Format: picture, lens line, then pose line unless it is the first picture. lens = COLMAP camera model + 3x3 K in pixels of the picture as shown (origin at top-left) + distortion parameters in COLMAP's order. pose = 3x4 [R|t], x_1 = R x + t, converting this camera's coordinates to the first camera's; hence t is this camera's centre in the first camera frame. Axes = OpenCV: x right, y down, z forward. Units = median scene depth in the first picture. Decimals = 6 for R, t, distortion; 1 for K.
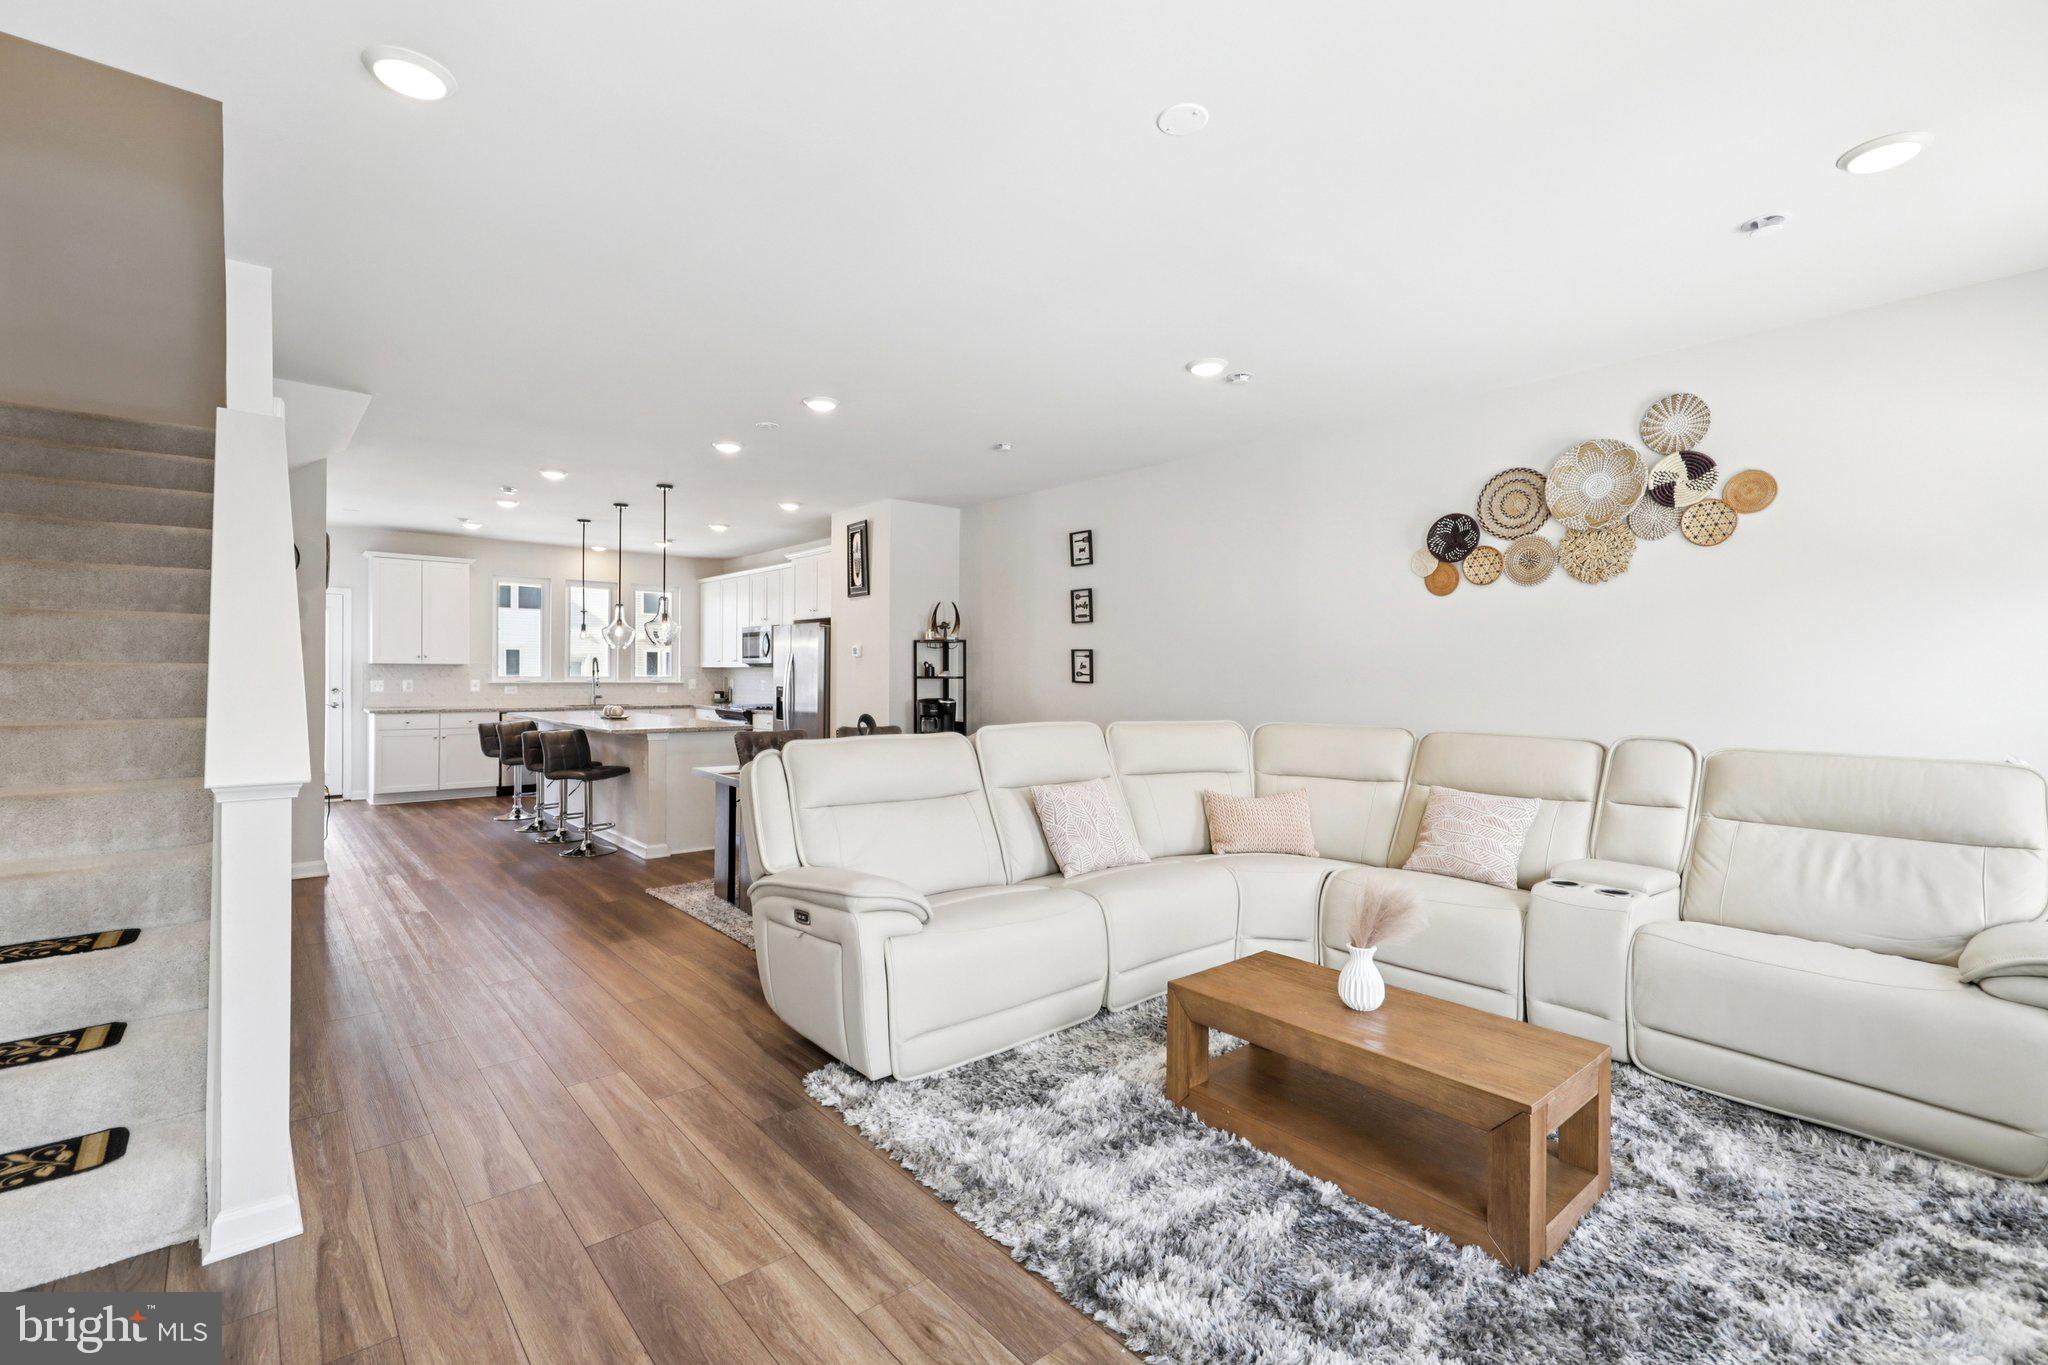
lens RADIAL K [[901.7, 0, 1042.0], [0, 901.7, 682.7], [0, 0, 1]] dist [0.000493, 0.000275]
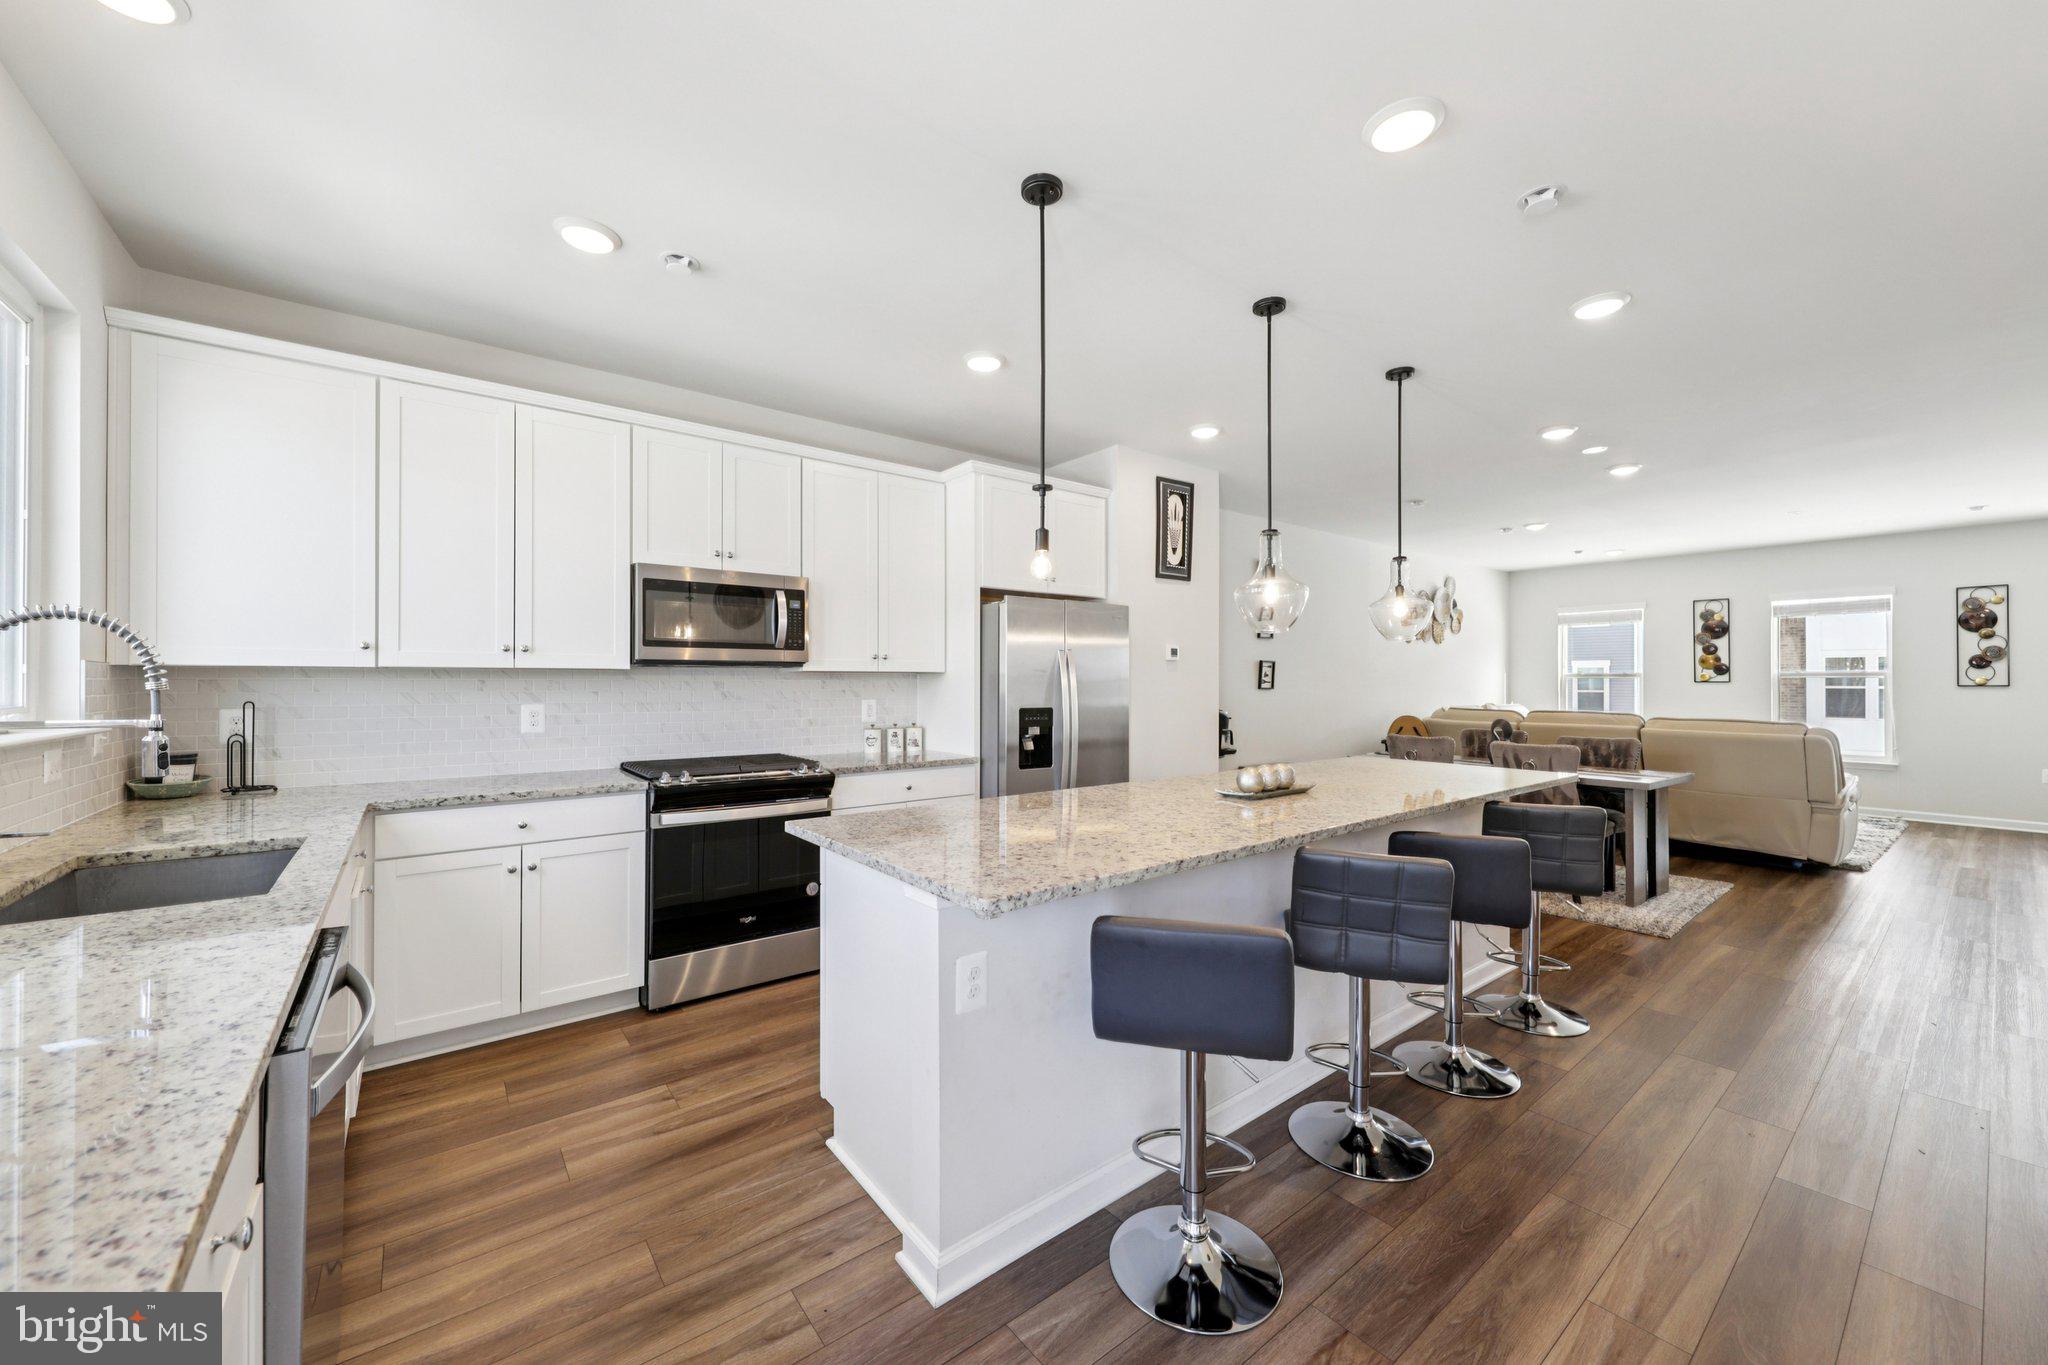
lens RADIAL K [[742.8, 0, 987.4], [0, 742.8, 687.5], [0, 0, 1]] dist [-0.012185, 0.000005]
pose [[0.105631, -0.019547, 0.994213, -0.832163], [0.004700, 0.999805, 0.019158, -0.018982], [-0.994394, 0.002649, 0.105702, 1.087951]]
